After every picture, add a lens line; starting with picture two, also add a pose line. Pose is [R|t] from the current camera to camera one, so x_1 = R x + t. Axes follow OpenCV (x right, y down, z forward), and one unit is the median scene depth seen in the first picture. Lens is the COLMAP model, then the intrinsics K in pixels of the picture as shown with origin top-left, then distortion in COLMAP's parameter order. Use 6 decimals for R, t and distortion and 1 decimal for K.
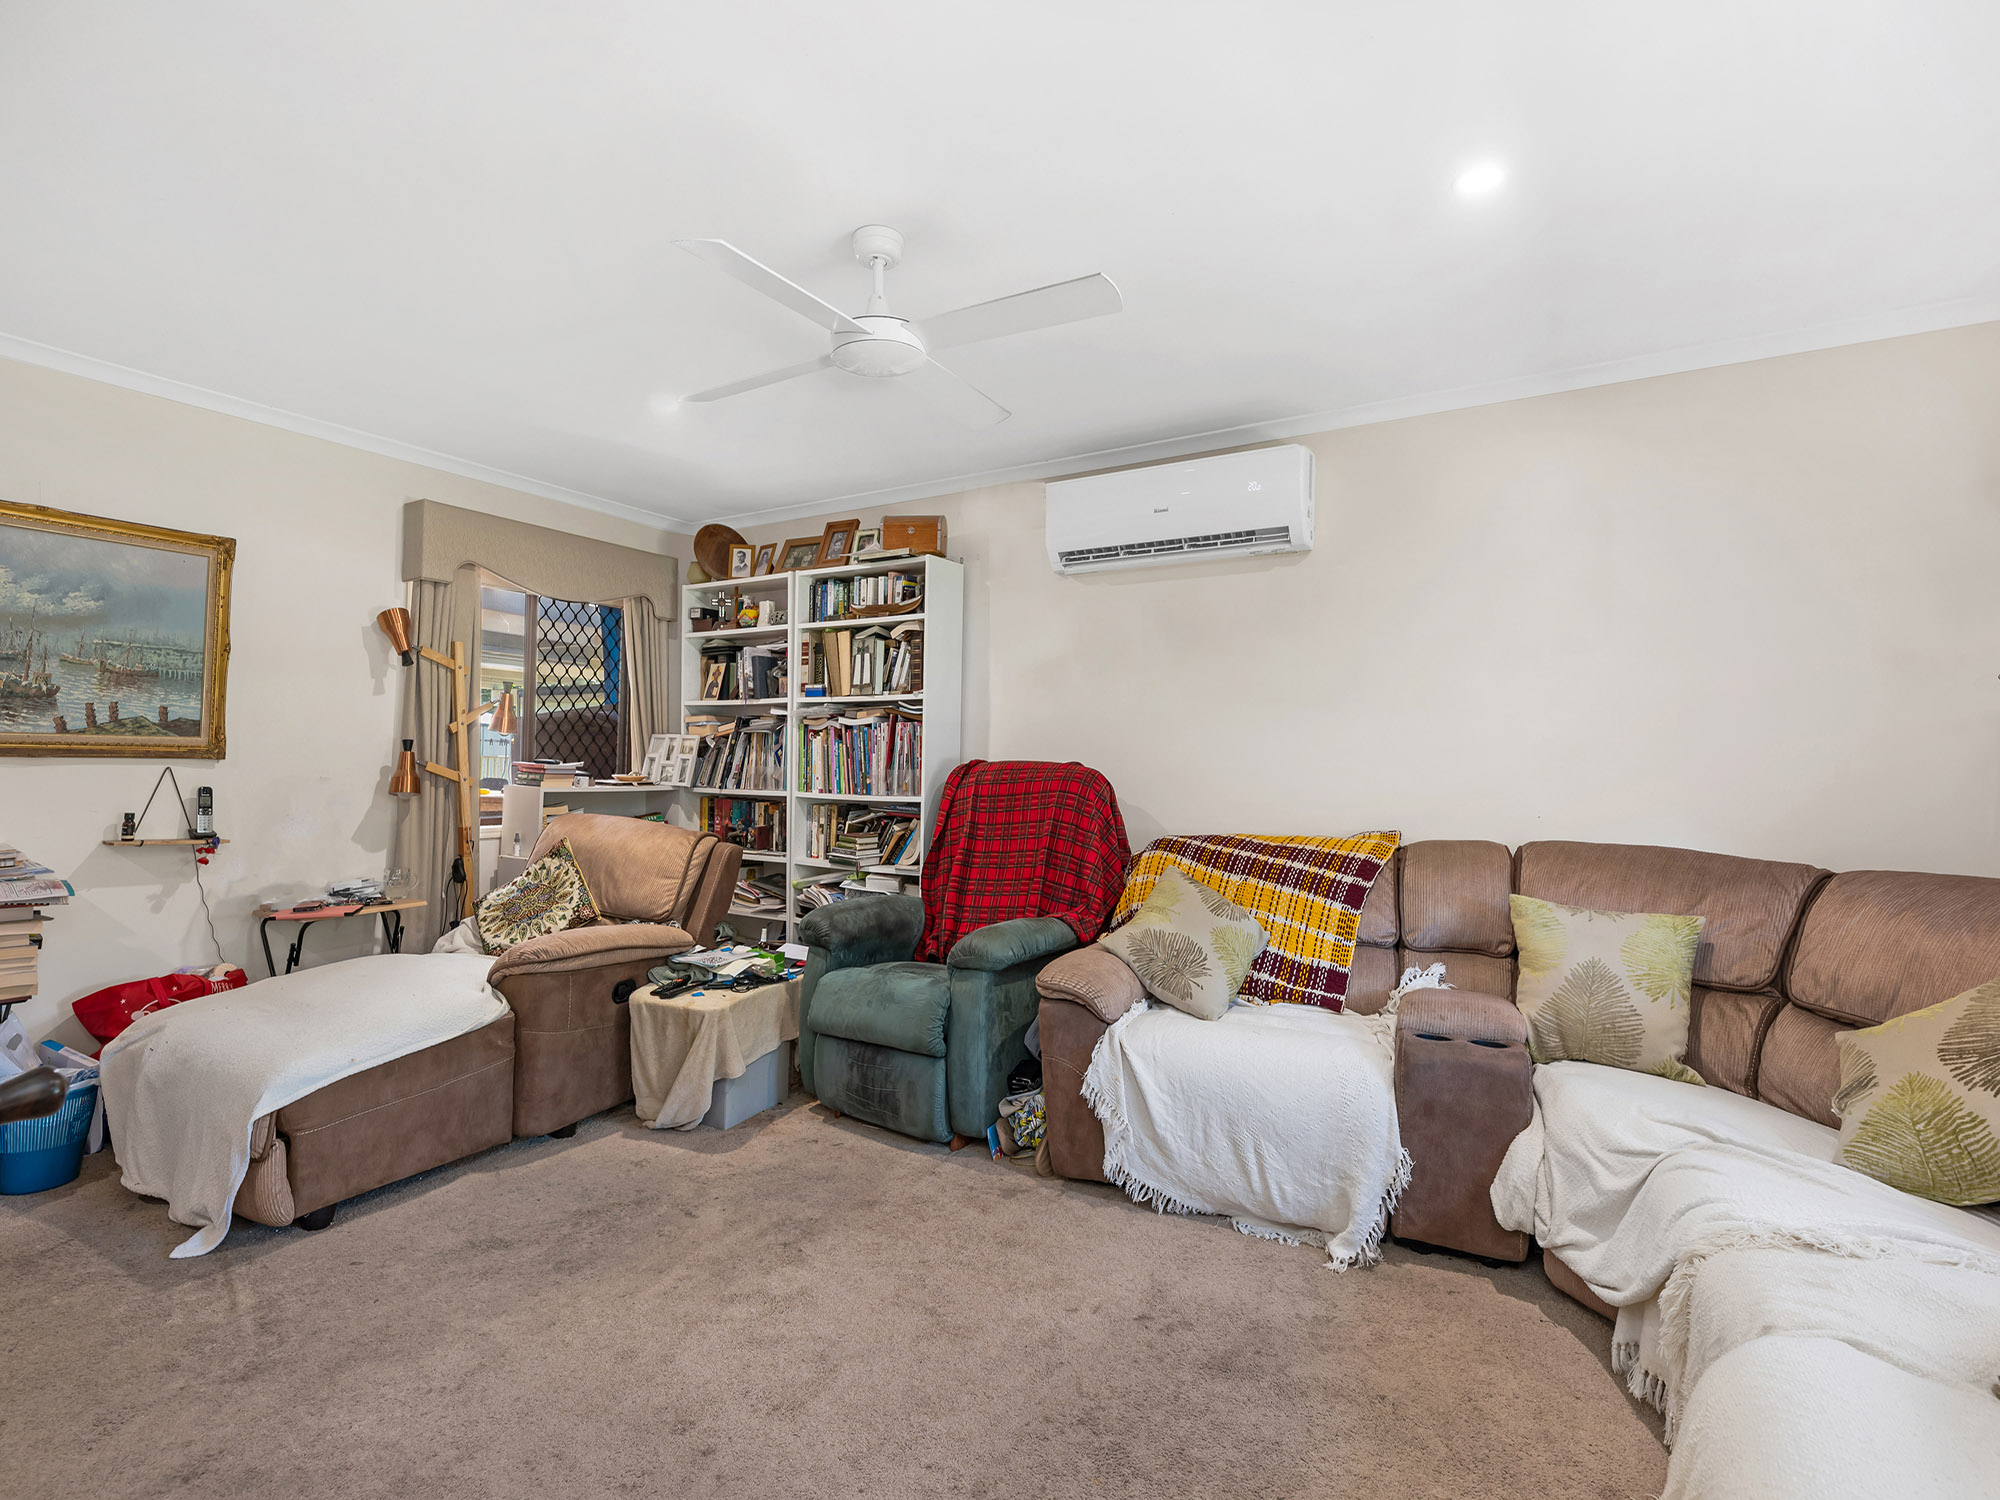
lens RADIAL K [[923.6, 0, 1001.0], [0, 923.6, 751.7], [0, 0, 1]] dist [-0.005095, -0.000680]
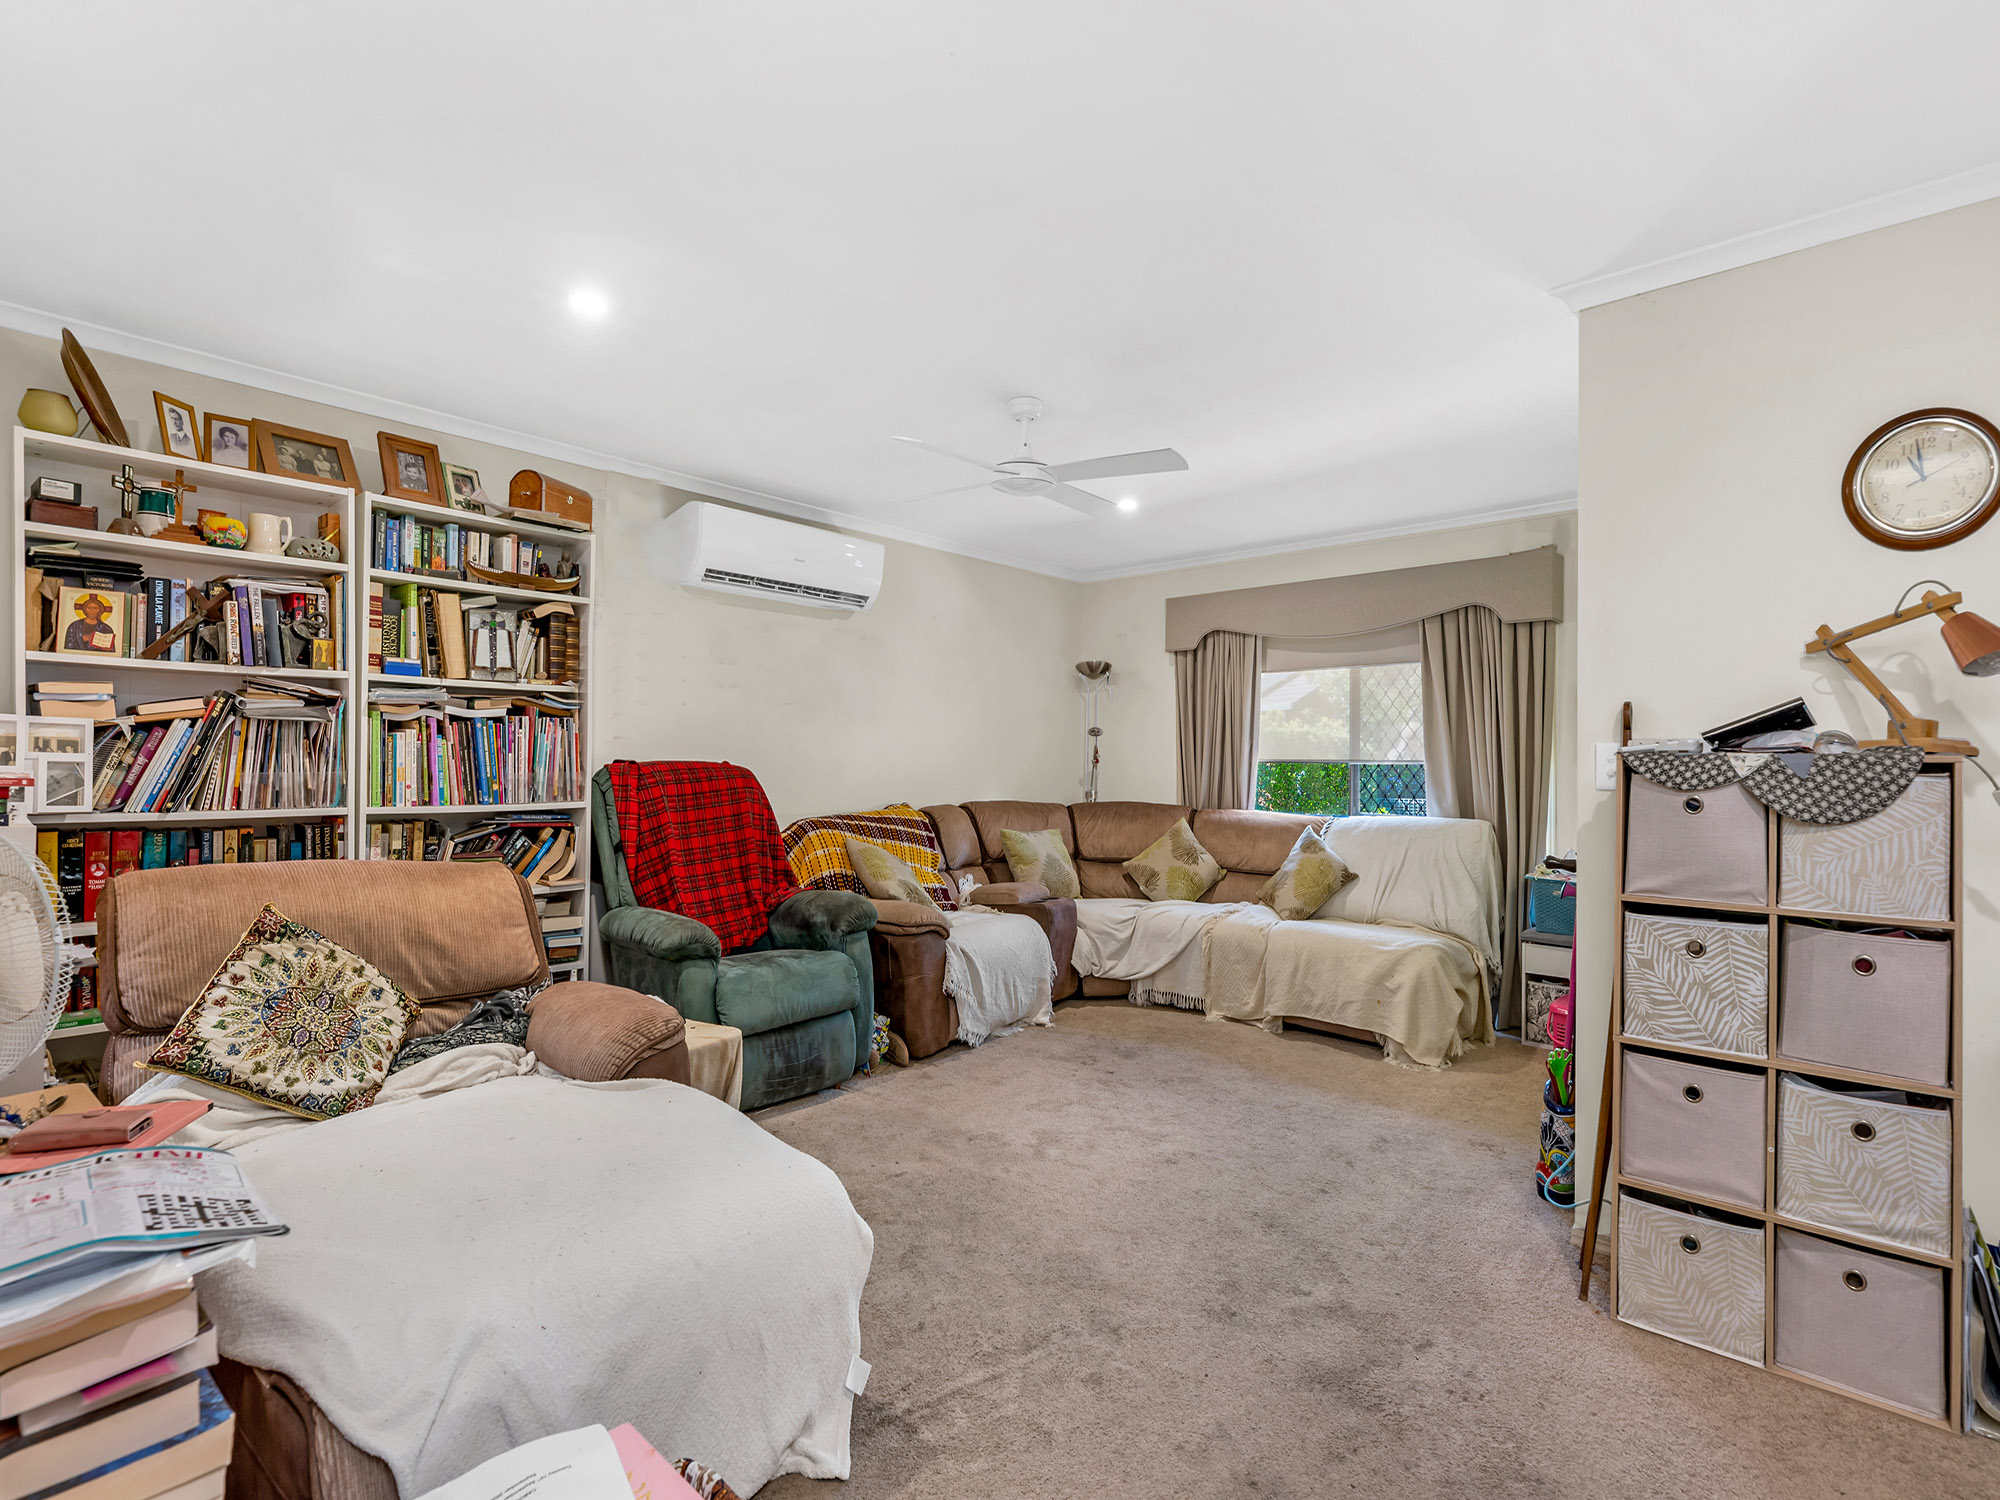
lens RADIAL K [[923.6, 0, 1002.9], [0, 923.6, 754.0], [0, 0, 1]] dist [-0.005095, -0.000680]
pose [[0.198442, -0.004382, 0.980103, -0.883789], [-0.014698, 0.999864, 0.007446, -0.010071], [-0.980002, -0.015883, 0.198351, 0.418240]]
